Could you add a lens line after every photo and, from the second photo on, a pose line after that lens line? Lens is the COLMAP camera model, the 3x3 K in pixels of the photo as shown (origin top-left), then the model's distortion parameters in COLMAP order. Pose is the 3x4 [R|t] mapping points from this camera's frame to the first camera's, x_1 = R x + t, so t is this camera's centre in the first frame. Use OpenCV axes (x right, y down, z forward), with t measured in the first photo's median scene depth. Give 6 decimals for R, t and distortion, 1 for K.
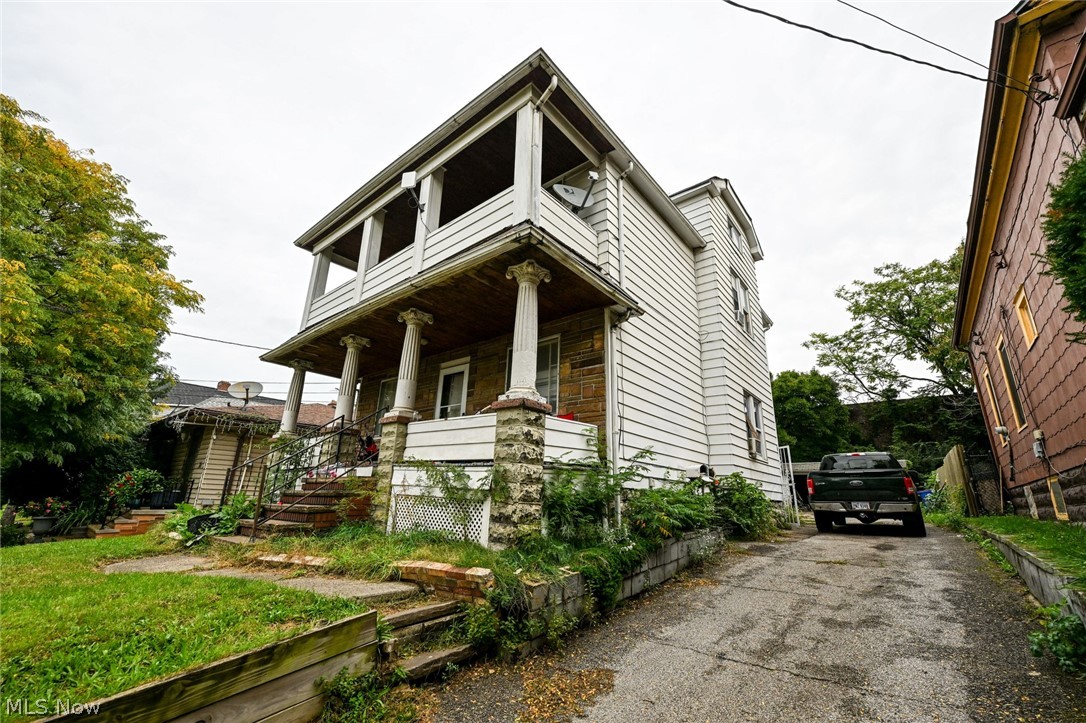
lens RADIAL K [[430.4, 0, 535.6], [0, 430.4, 364.2], [0, 0, 1]] dist [0.002160, -0.000075]
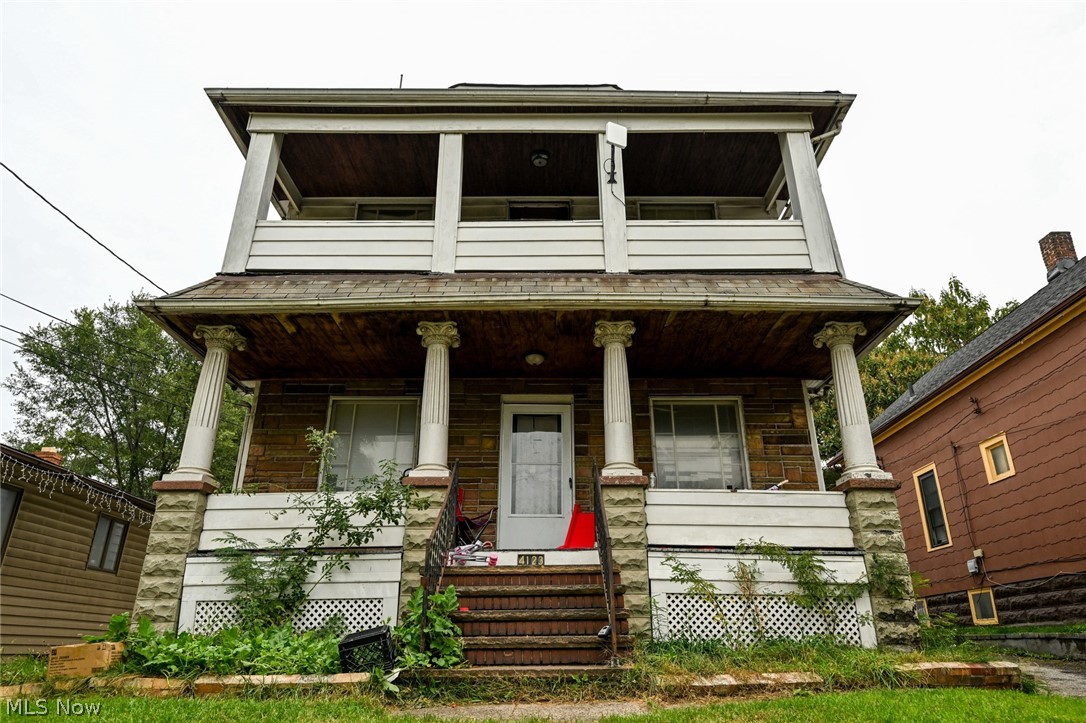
lens RADIAL K [[677.8, 0, 540.9], [0, 677.8, 363.4], [0, 0, 1]] dist [-0.002784, 0.000506]
pose [[0.780513, 0.215946, 0.586657, -1.123081], [-0.166345, 0.976352, -0.138078, 0.120070], [-0.602601, 0.010185, 0.797977, 0.240091]]
